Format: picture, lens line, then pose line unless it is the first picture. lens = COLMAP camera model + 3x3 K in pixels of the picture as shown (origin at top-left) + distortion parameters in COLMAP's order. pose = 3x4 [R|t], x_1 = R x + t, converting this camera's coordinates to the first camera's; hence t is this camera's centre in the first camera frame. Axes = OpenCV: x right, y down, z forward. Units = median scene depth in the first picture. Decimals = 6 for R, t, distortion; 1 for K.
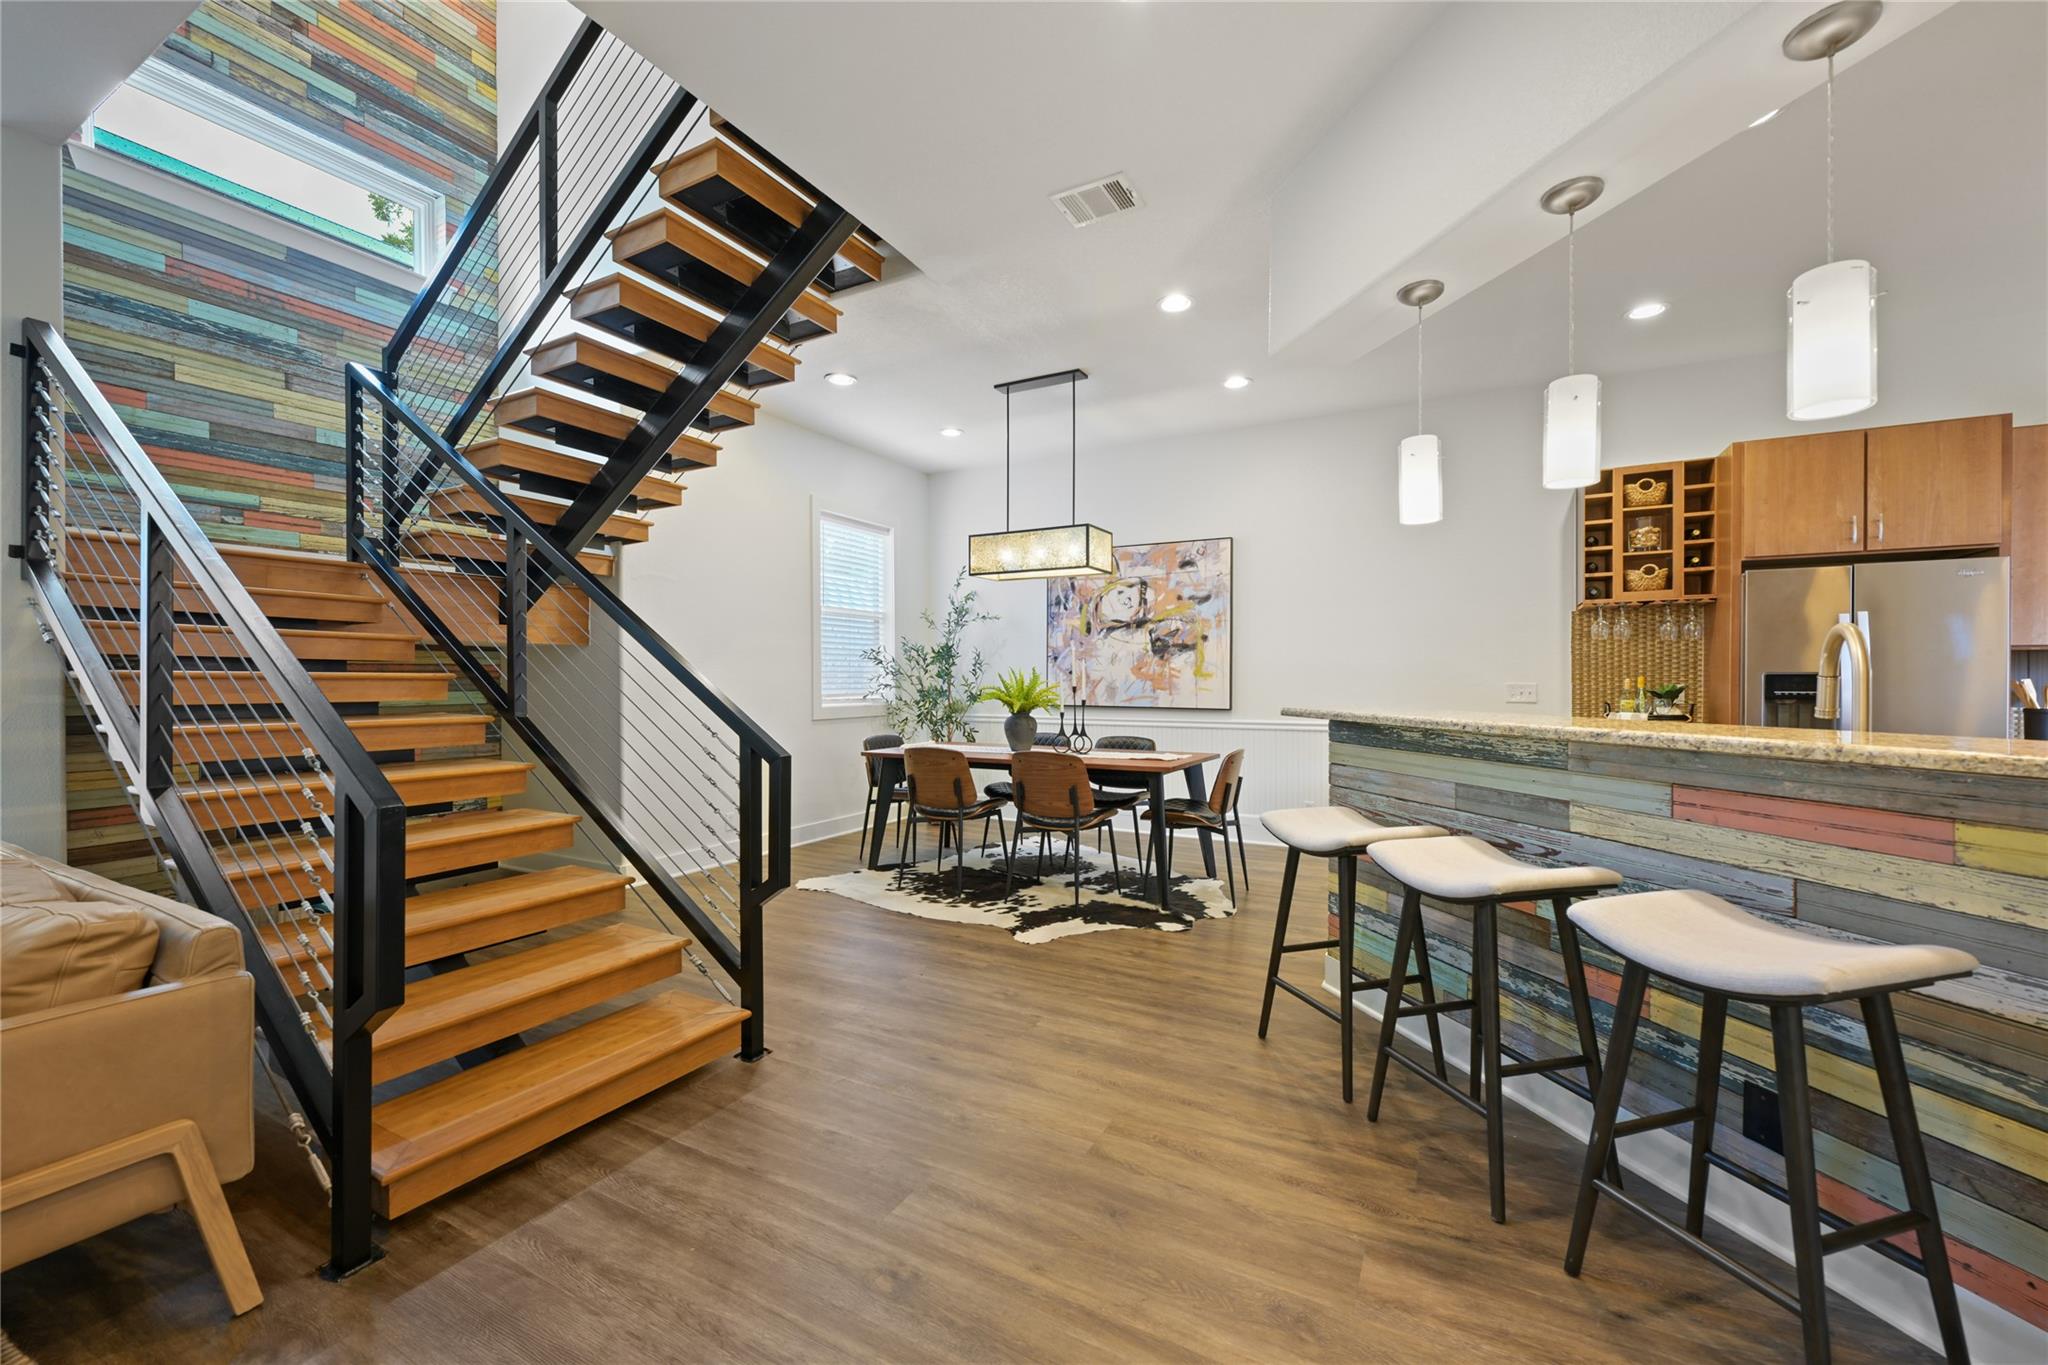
lens RADIAL K [[818.5, 0, 1021.6], [0, 818.5, 681.3], [0, 0, 1]] dist [-0.001706, 0.000206]
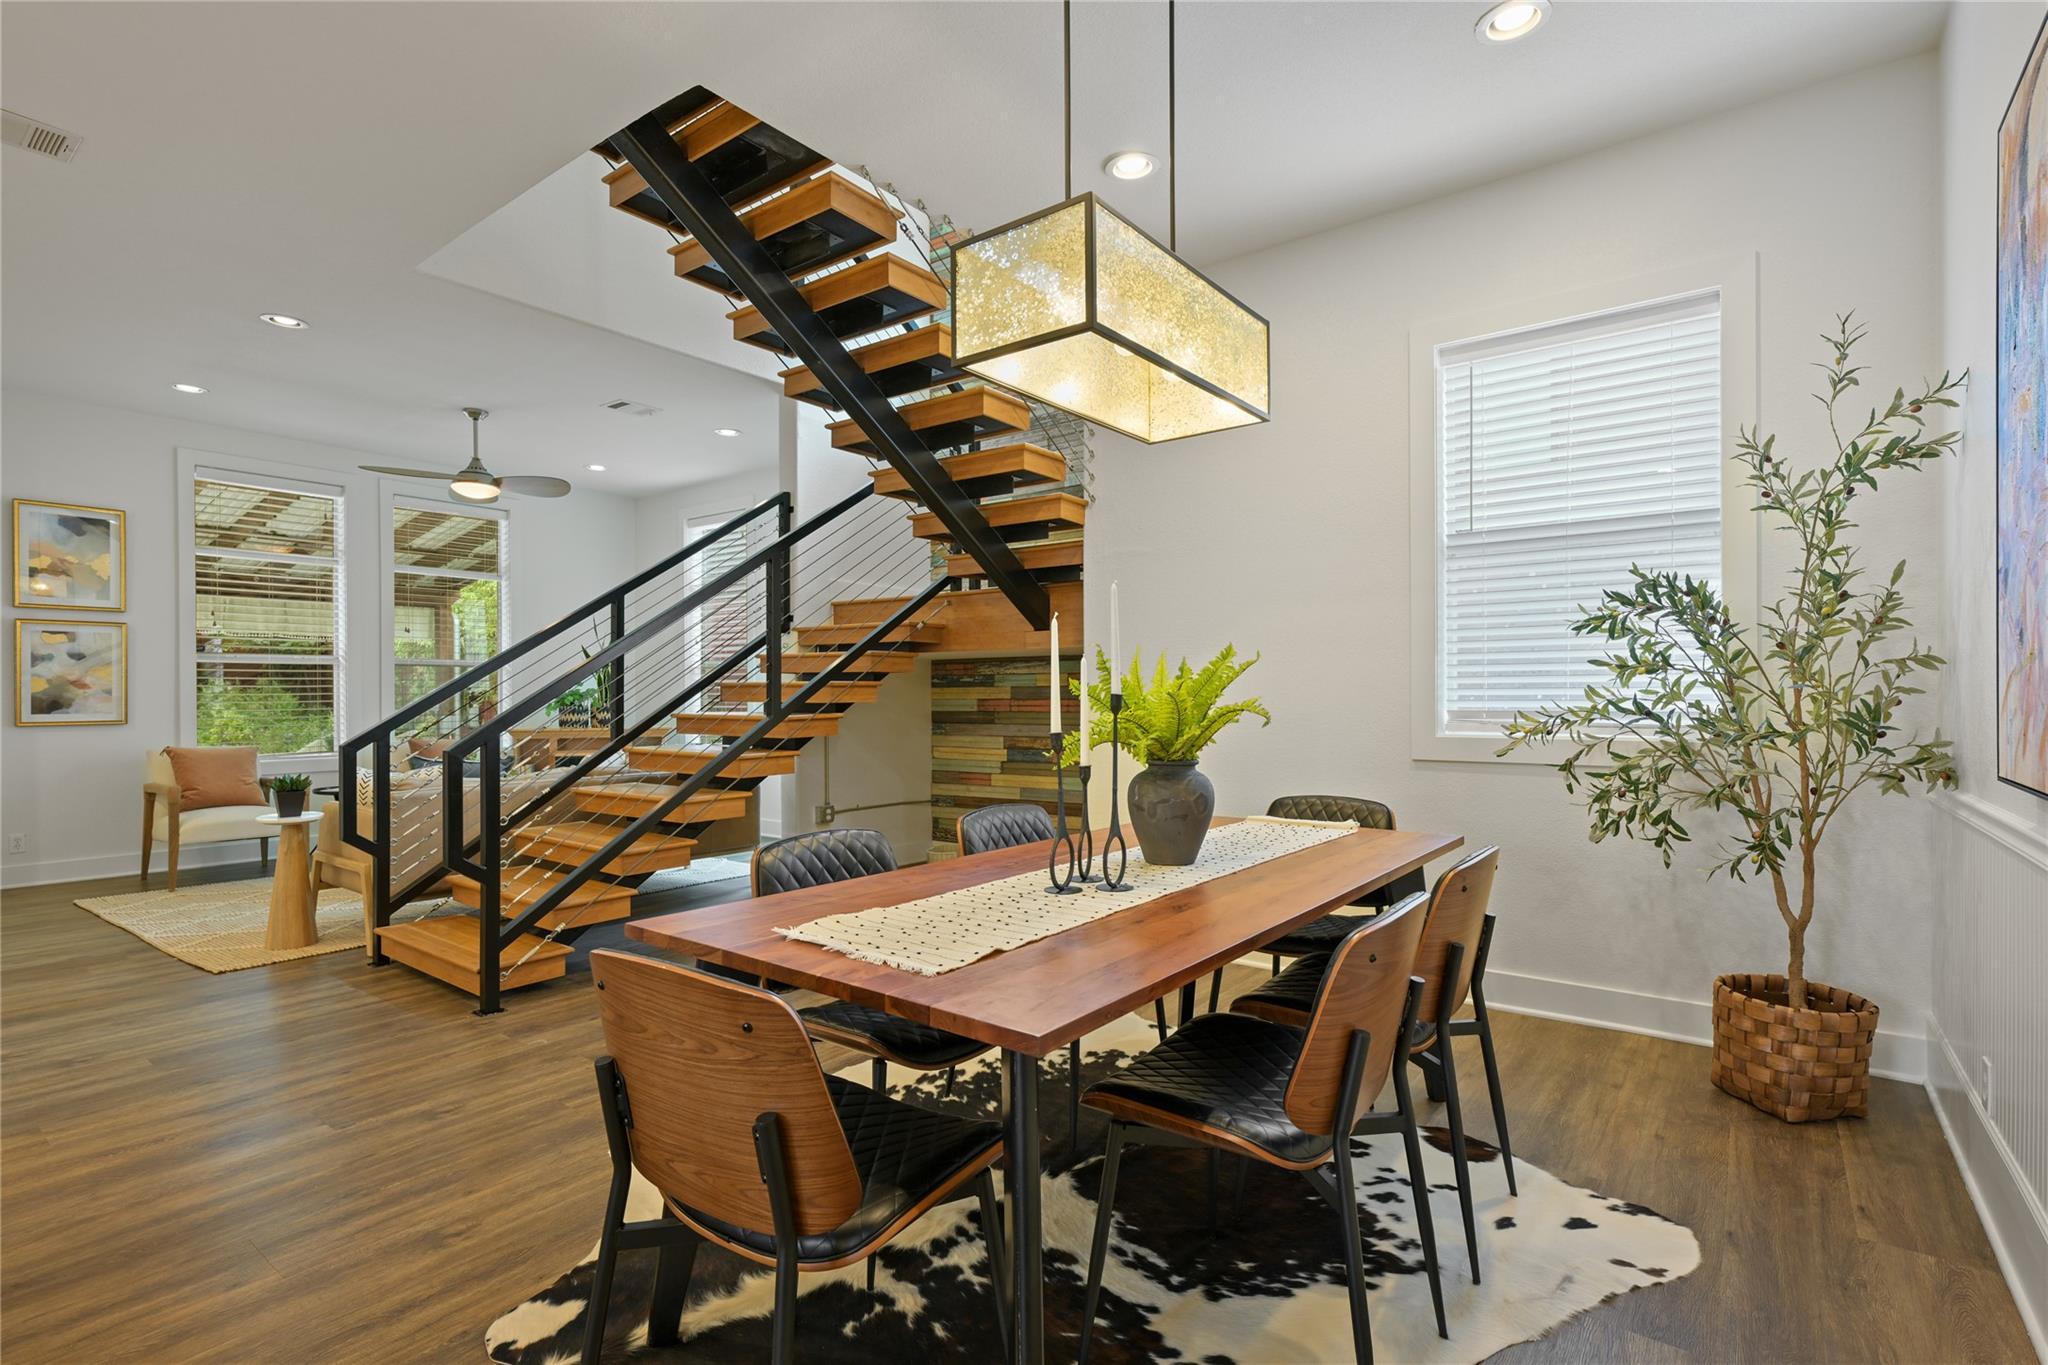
lens RADIAL K [[962.6, 0, 1025.6], [0, 962.6, 696.7], [0, 0, 1]] dist [0.003490, 0.000048]
pose [[-0.150017, 0.004231, -0.988674, 0.583364], [-0.000558, 0.999990, 0.004364, 0.004474], [0.988683, 0.001206, -0.150013, 1.269327]]
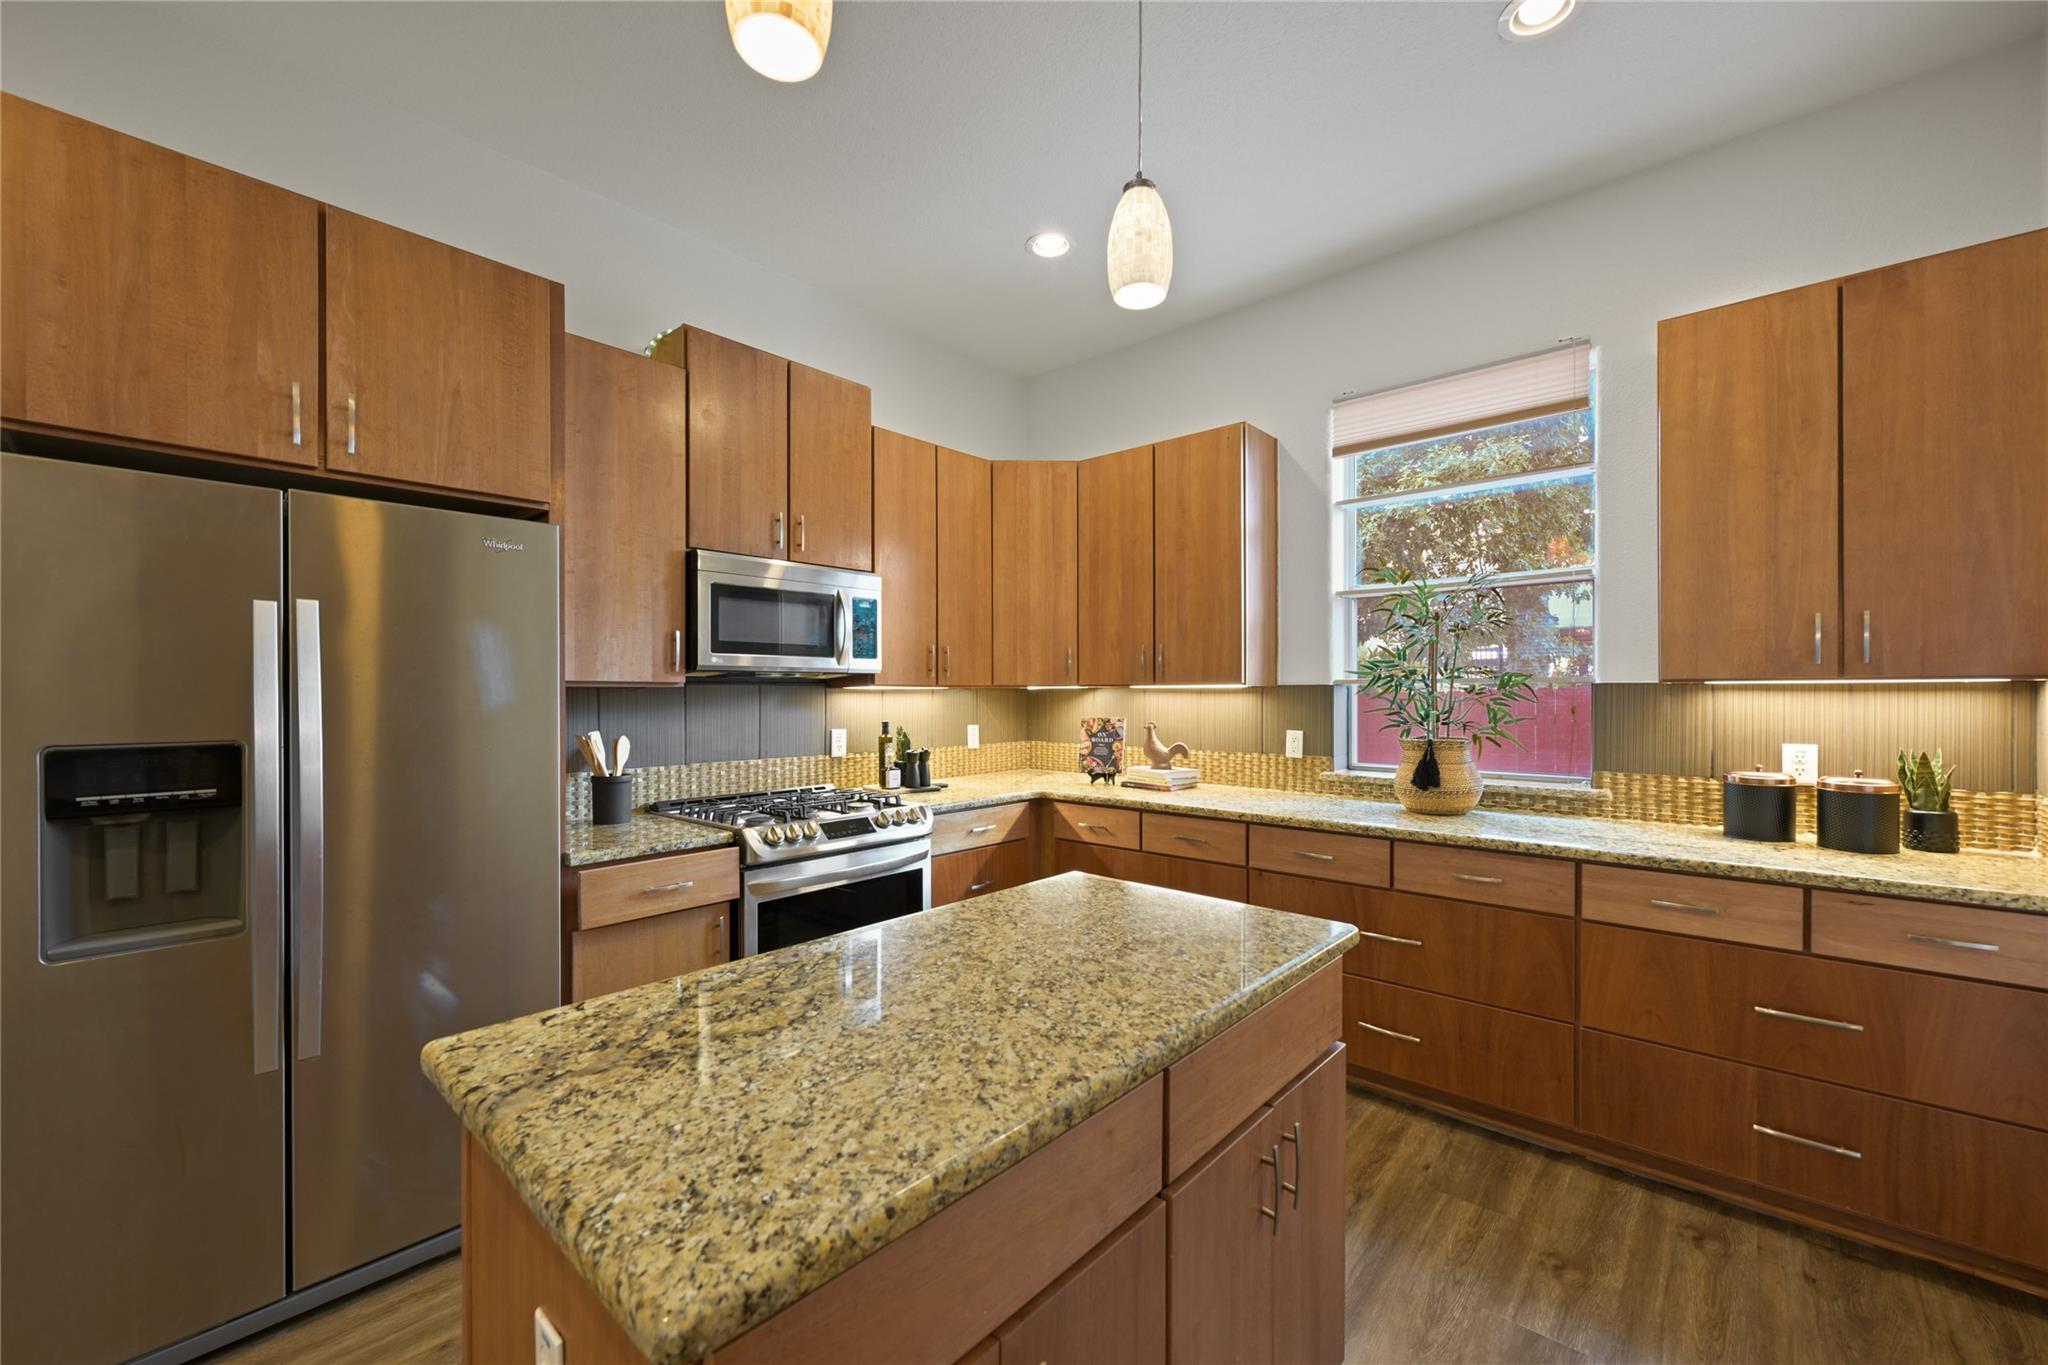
lens RADIAL K [[818.5, 0, 1031.4], [0, 818.5, 694.3], [0, 0, 1]] dist [-0.001706, 0.000206]
pose [[0.237134, 0.000379, 0.971477, 0.656280], [0.002871, 0.999995, -0.001091, -0.030587], [-0.971473, 0.003048, 0.237132, 0.487839]]
